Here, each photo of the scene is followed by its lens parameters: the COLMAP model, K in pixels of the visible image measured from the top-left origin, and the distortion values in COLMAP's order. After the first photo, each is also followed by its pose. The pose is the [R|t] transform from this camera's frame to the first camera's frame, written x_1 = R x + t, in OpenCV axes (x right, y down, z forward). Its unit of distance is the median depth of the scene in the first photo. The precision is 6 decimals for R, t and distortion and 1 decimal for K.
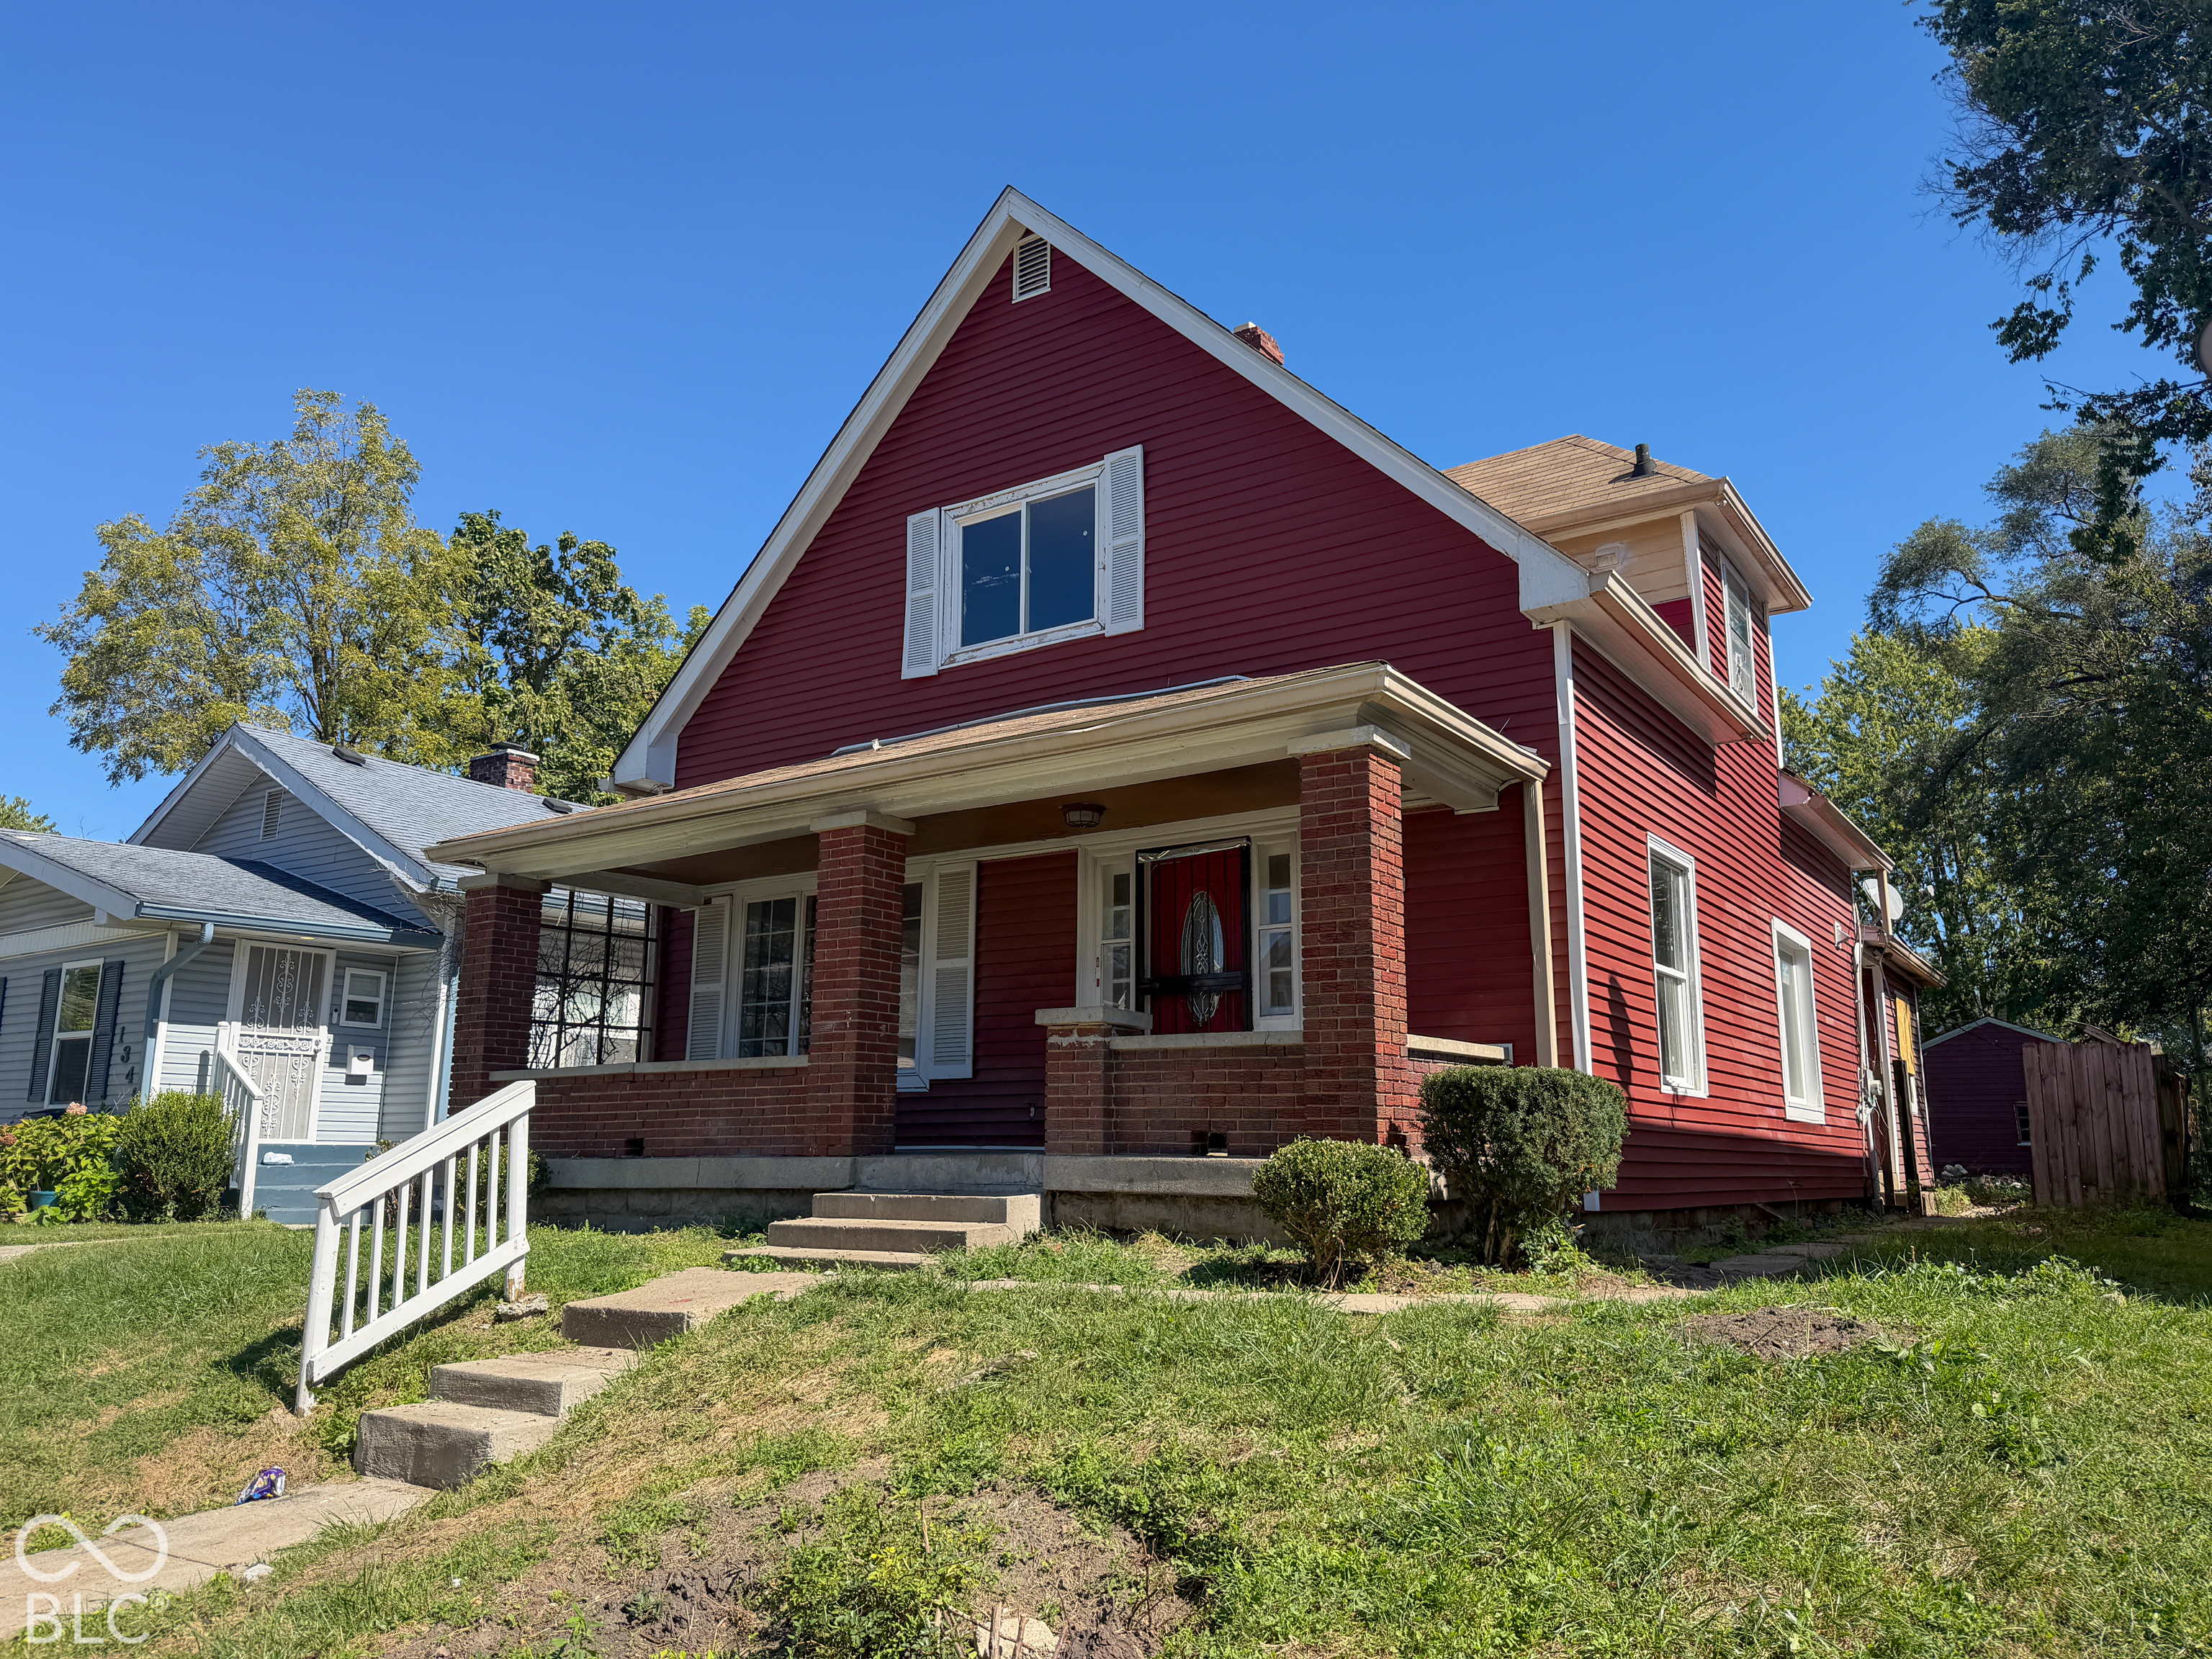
lens RADIAL K [[1581.0, 0, 1077.1], [0, 1581.0, 830.1], [0, 0, 1]] dist [0.196342, -0.332516]
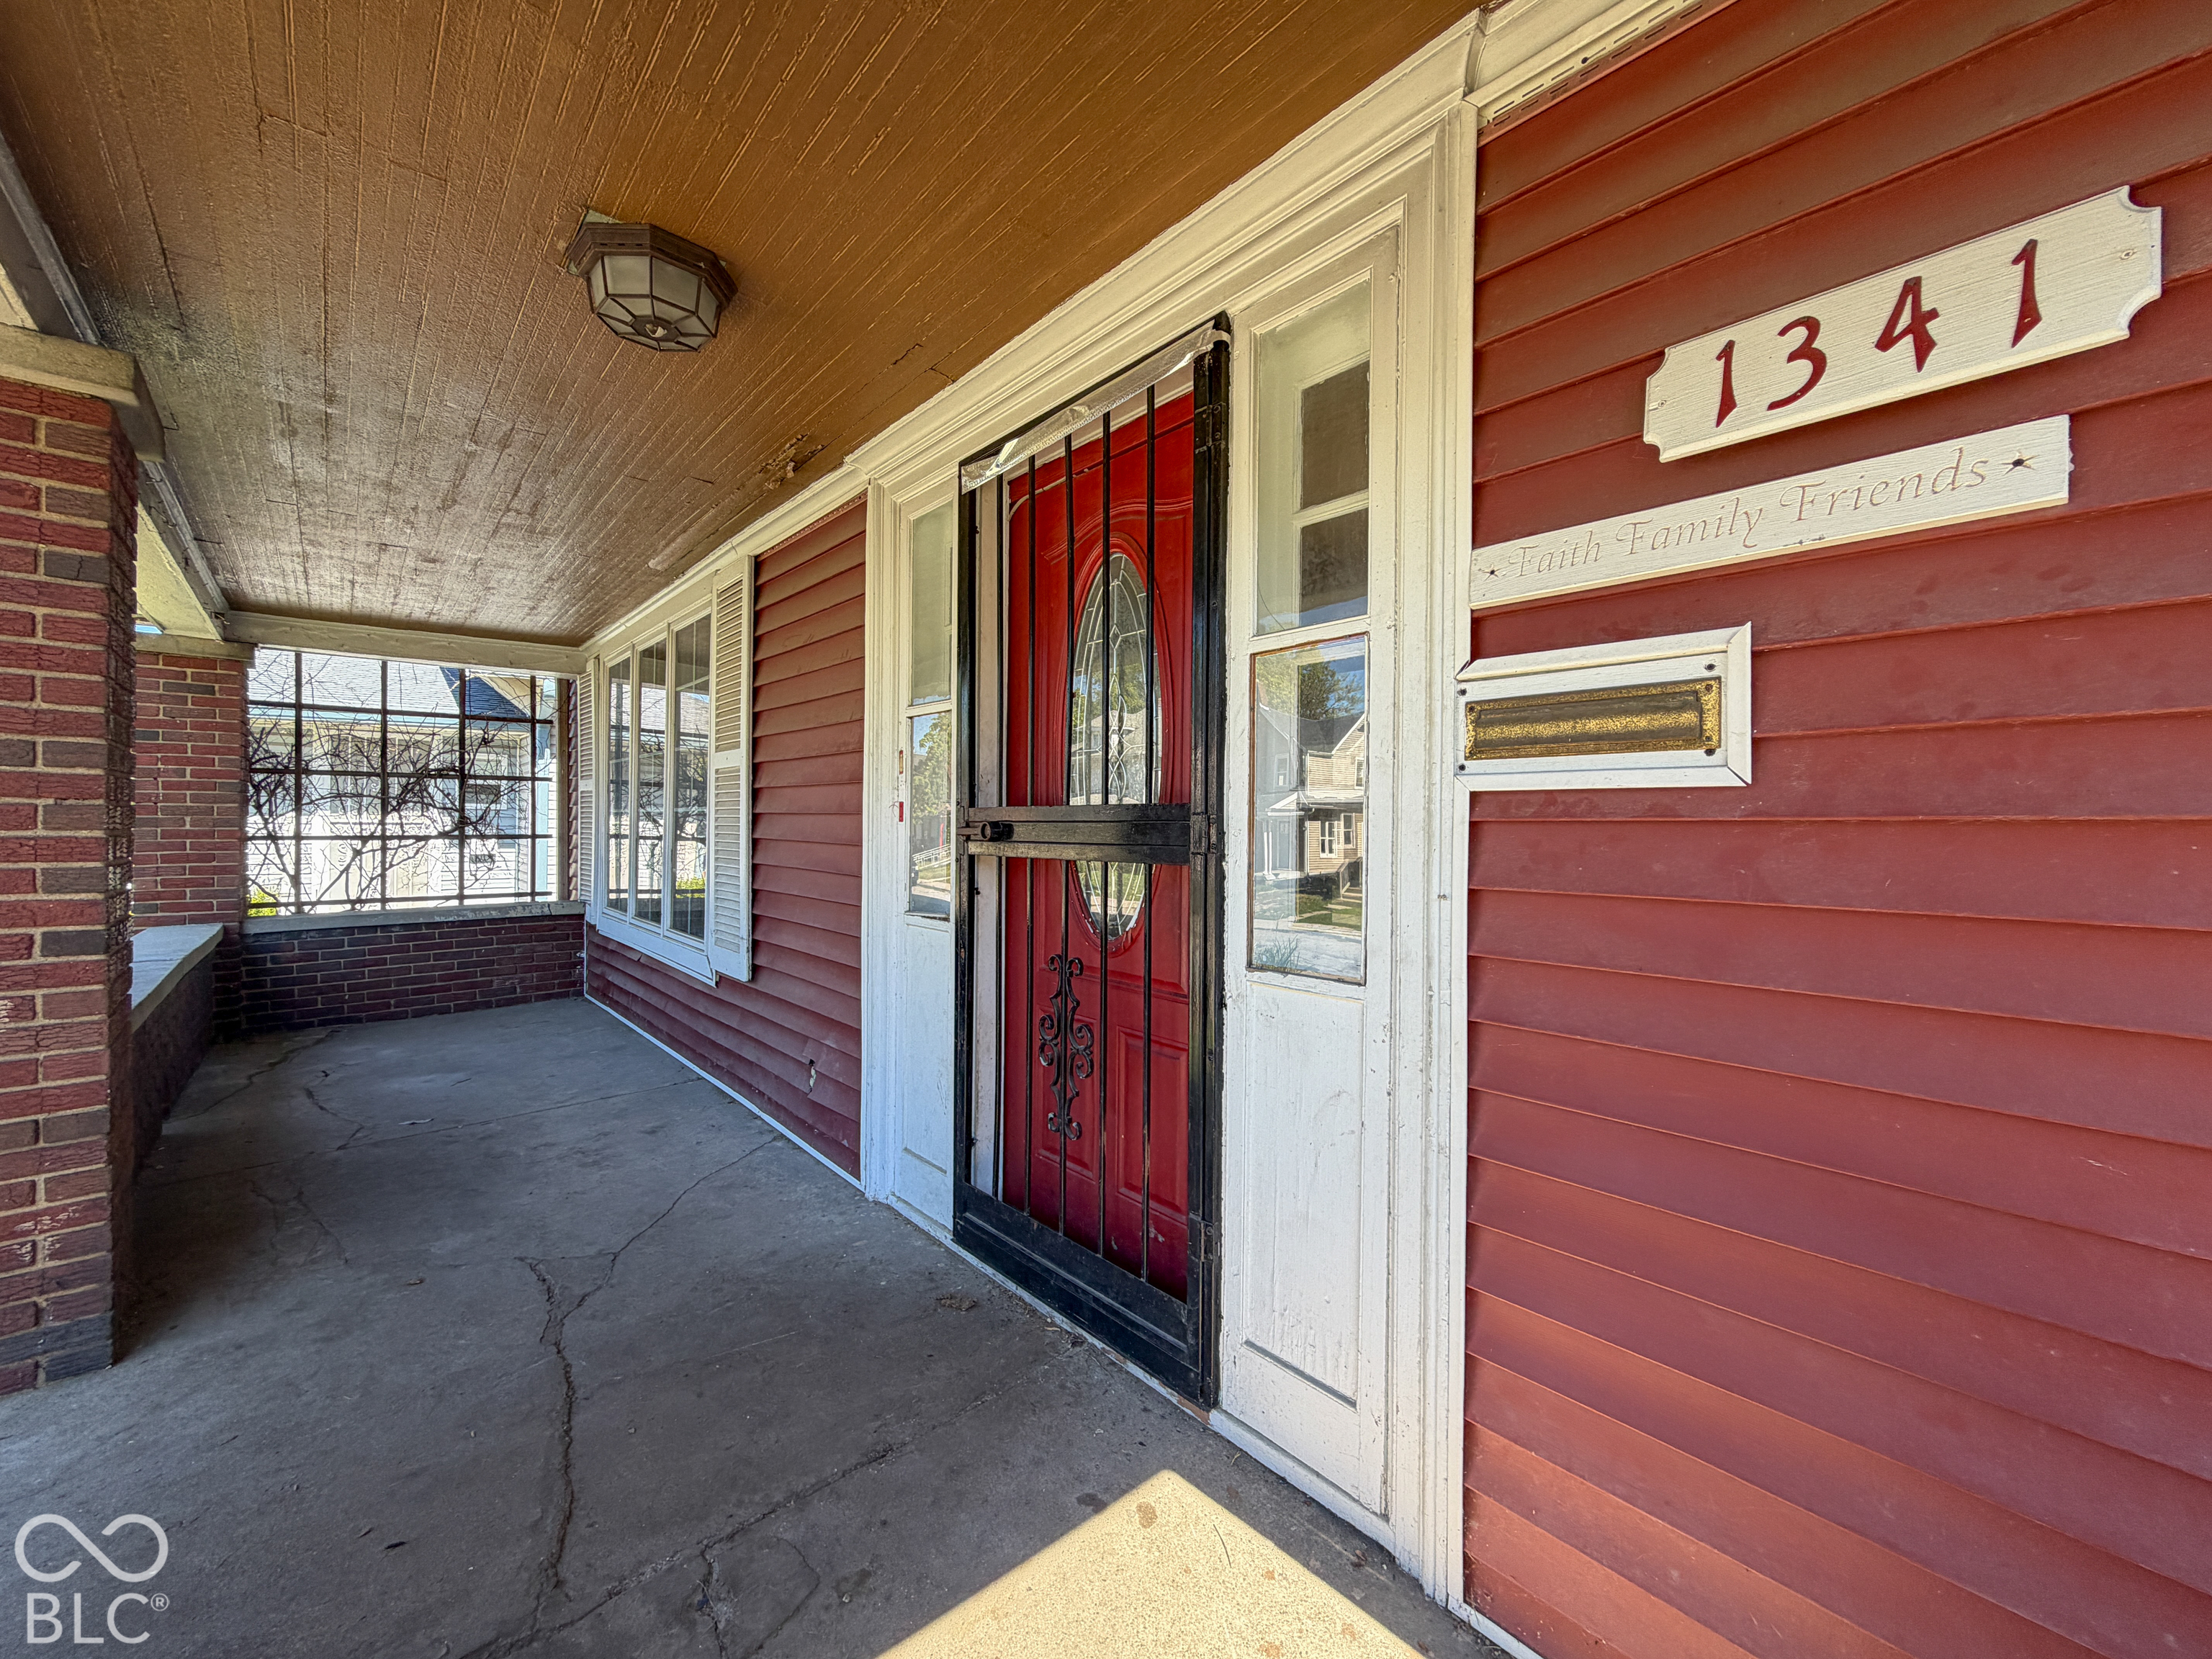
lens RADIAL K [[859.4, 0, 1119.2], [0, 859.4, 821.3], [0, 0, 1]] dist [0.000673, 0.000075]
pose [[0.977398, -0.003406, -0.211378, 0.115515], [0.045585, 0.979745, 0.194993, 0.057354], [0.206433, -0.200222, 0.957756, 0.791446]]
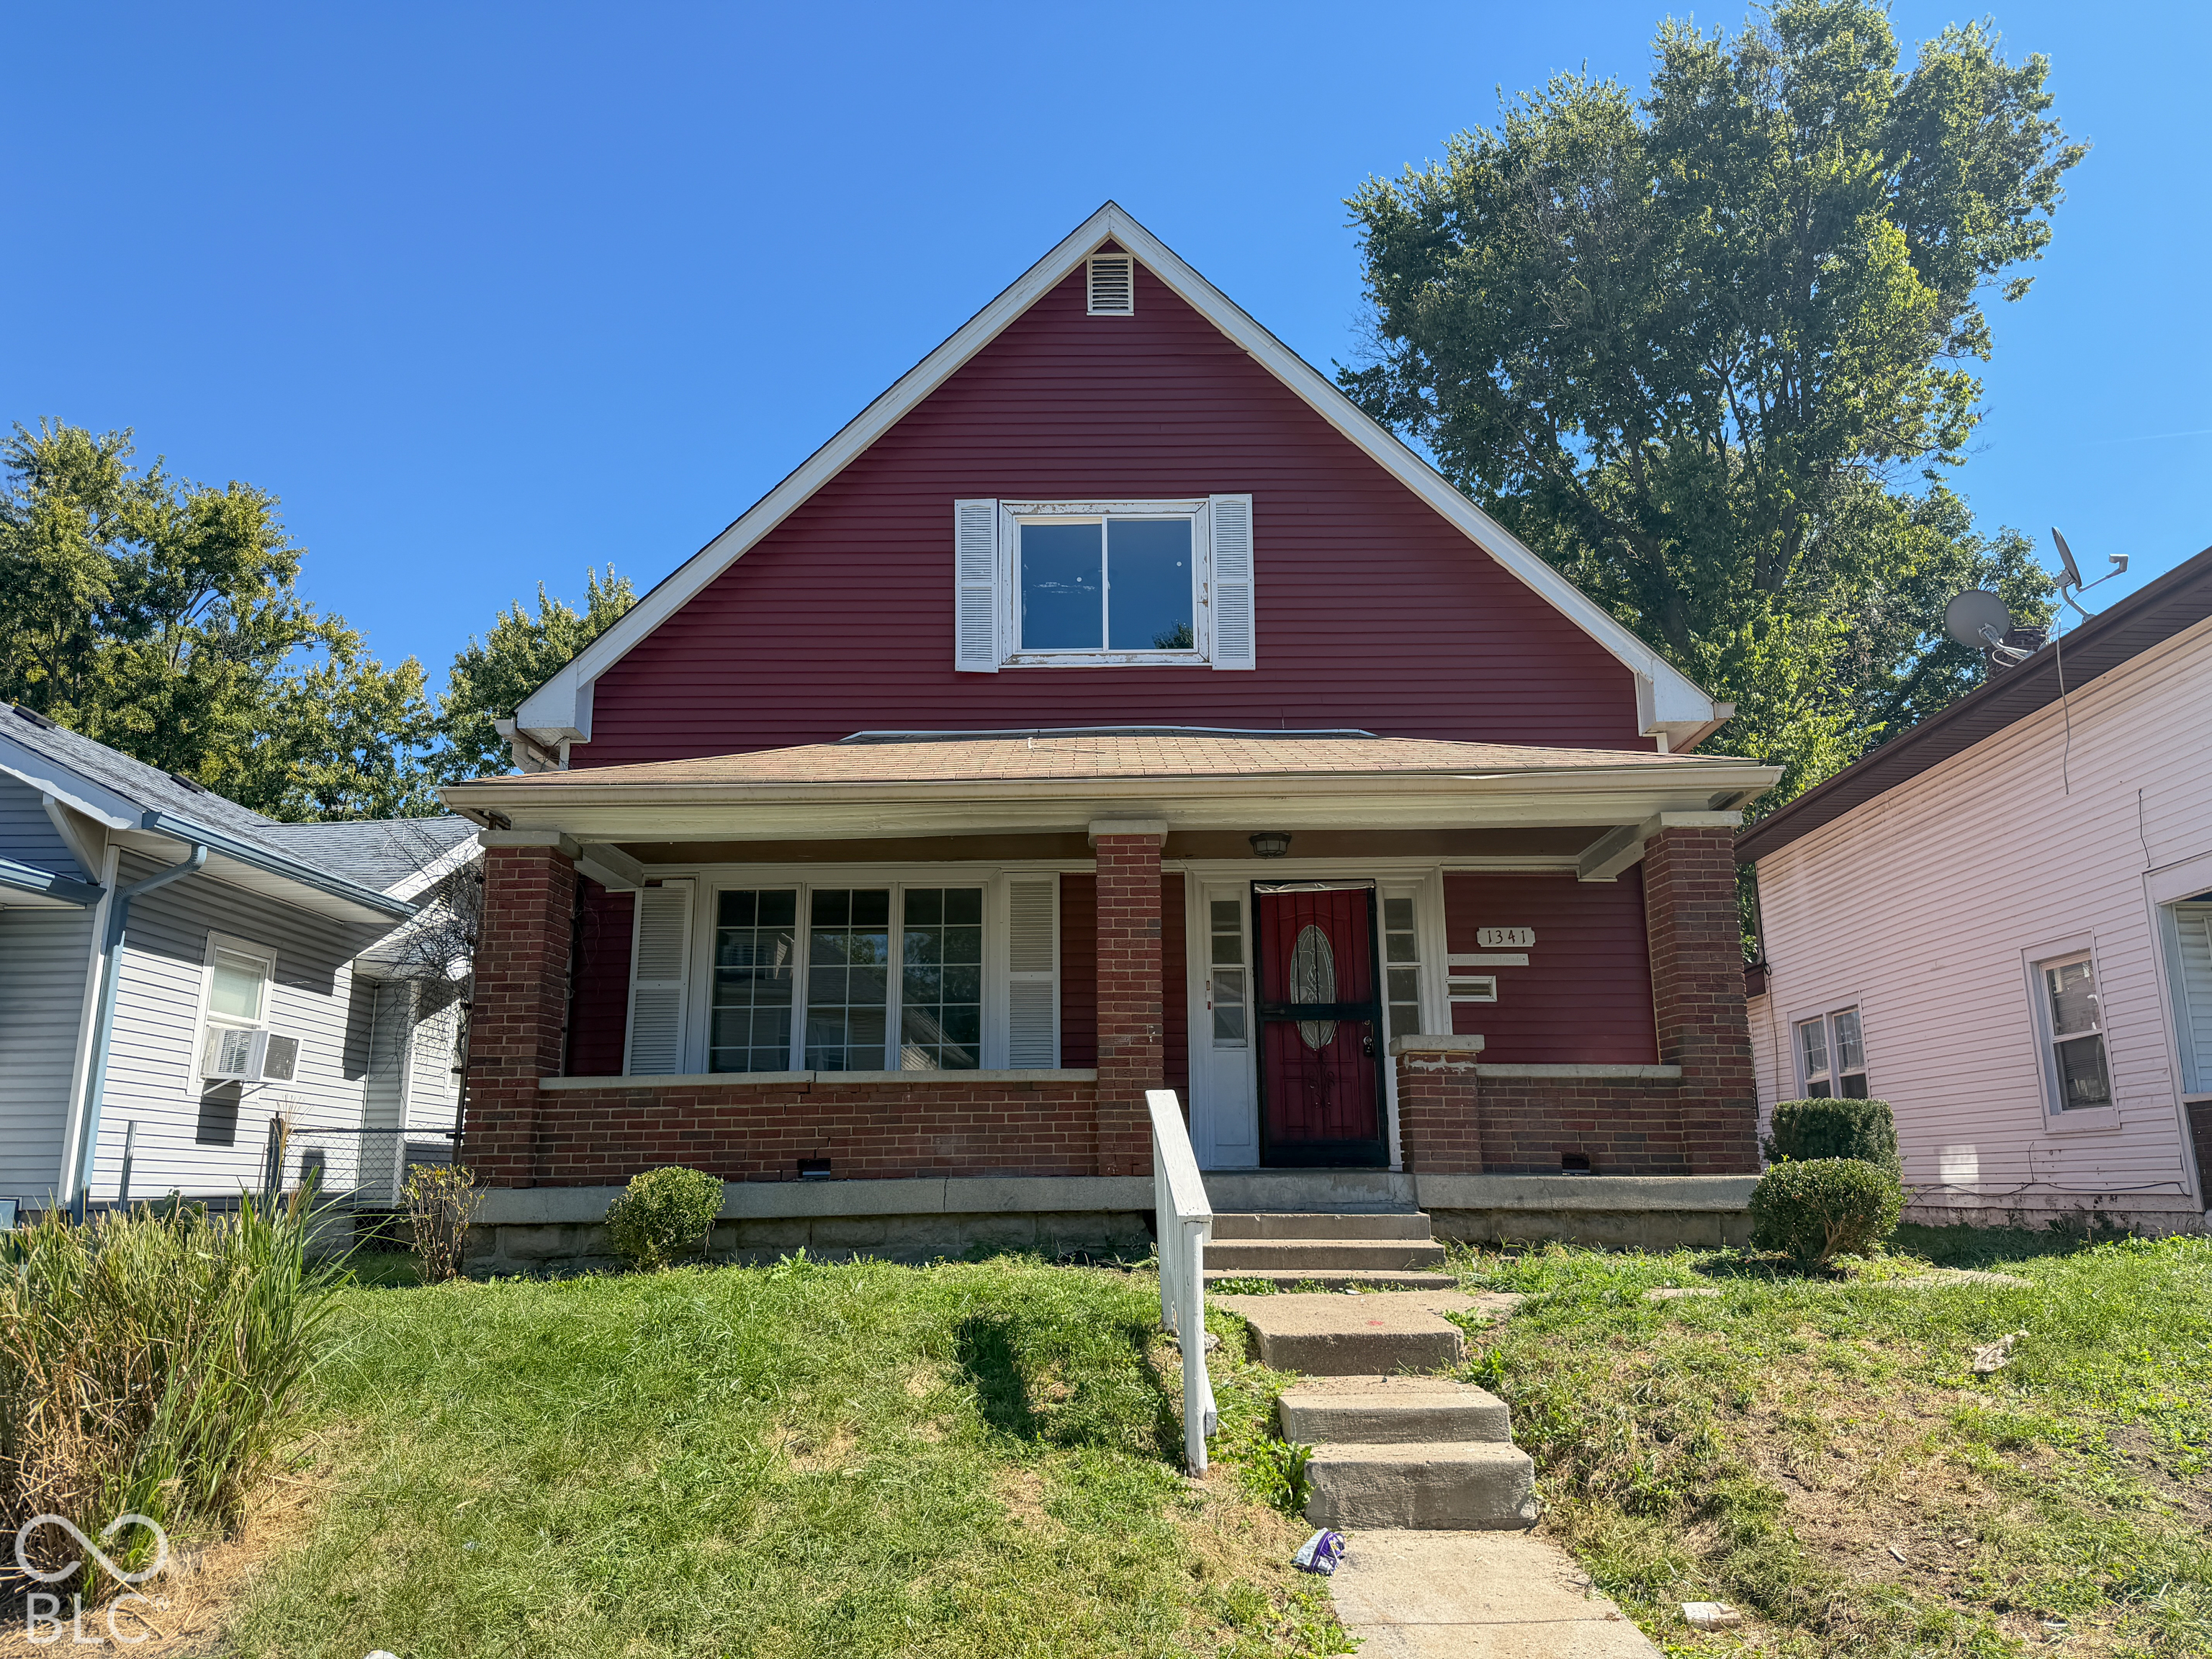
lens RADIAL K [[1581.0, 0, 1077.1], [0, 1581.0, 830.1], [0, 0, 1]] dist [0.196342, -0.332516]
pose [[0.817026, 0.109444, 0.566119, -0.647030], [-0.102081, 0.993767, -0.044795, 0.038185], [-0.567493, -0.021191, 0.823105, 0.204243]]
